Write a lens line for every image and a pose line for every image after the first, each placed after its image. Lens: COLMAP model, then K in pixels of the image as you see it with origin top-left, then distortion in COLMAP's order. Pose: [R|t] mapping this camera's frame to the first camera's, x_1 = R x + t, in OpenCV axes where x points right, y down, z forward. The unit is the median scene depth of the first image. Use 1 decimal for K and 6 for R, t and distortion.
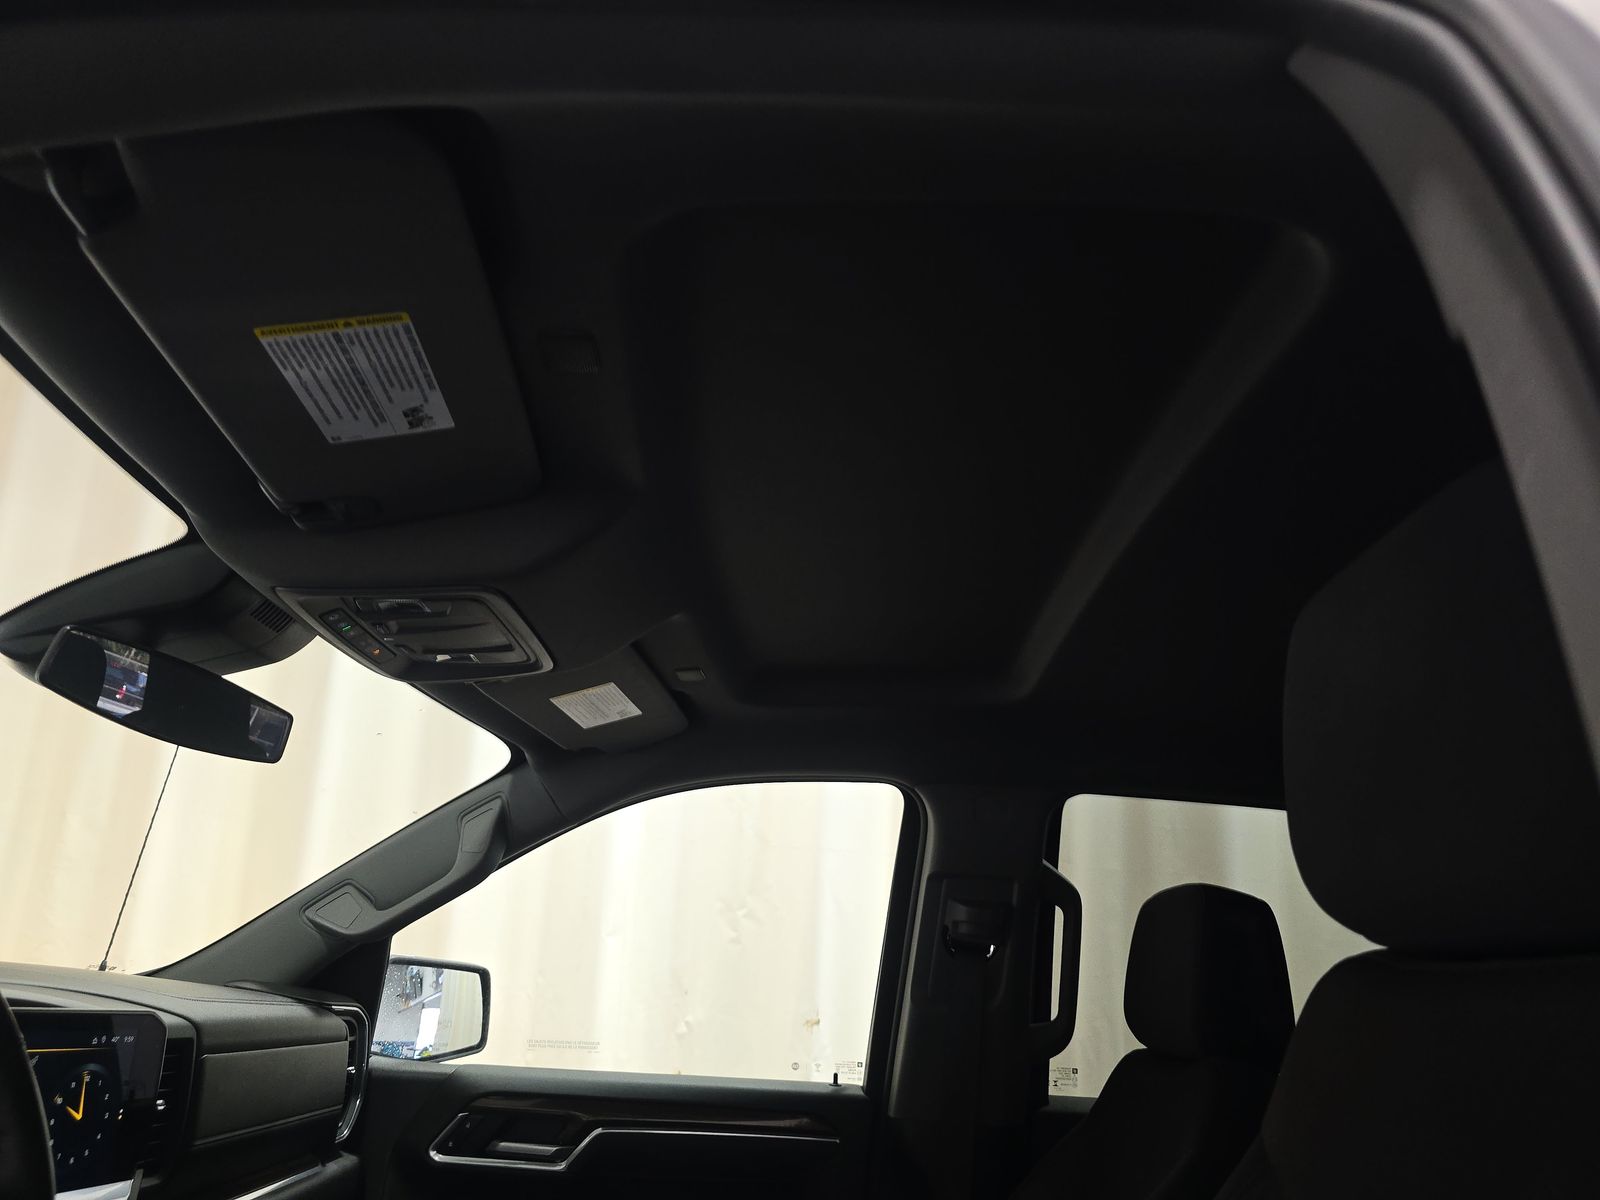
lens RADIAL K [[1073.9, 0, 813.3], [0, 1073.9, 609.4], [0, 0, 1]] dist [0.040711, -0.031994]
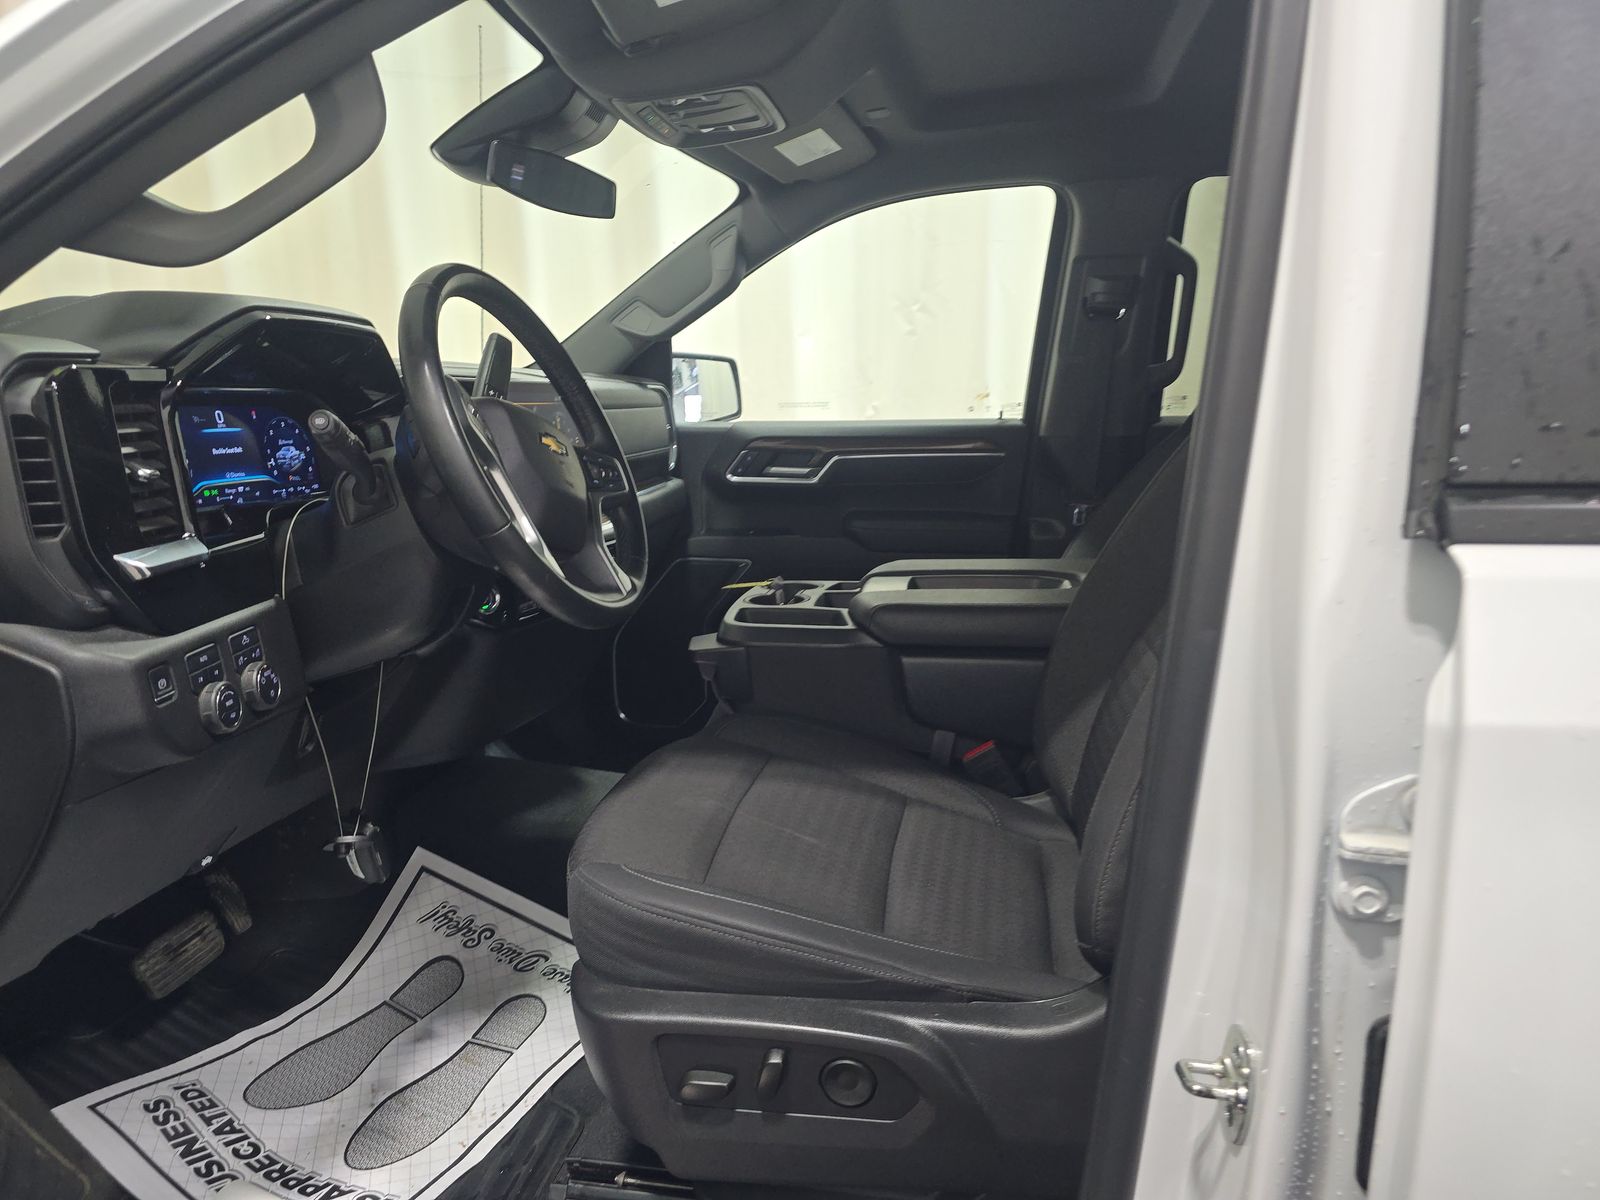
lens RADIAL K [[1073.9, 0, 813.3], [0, 1073.9, 609.4], [0, 0, 1]] dist [0.040711, -0.031994]
pose [[0.986089, -0.031034, -0.163296, 0.000442], [0.111033, 0.854067, 0.508174, -0.083817], [0.123695, -0.519236, 0.845632, -0.341069]]
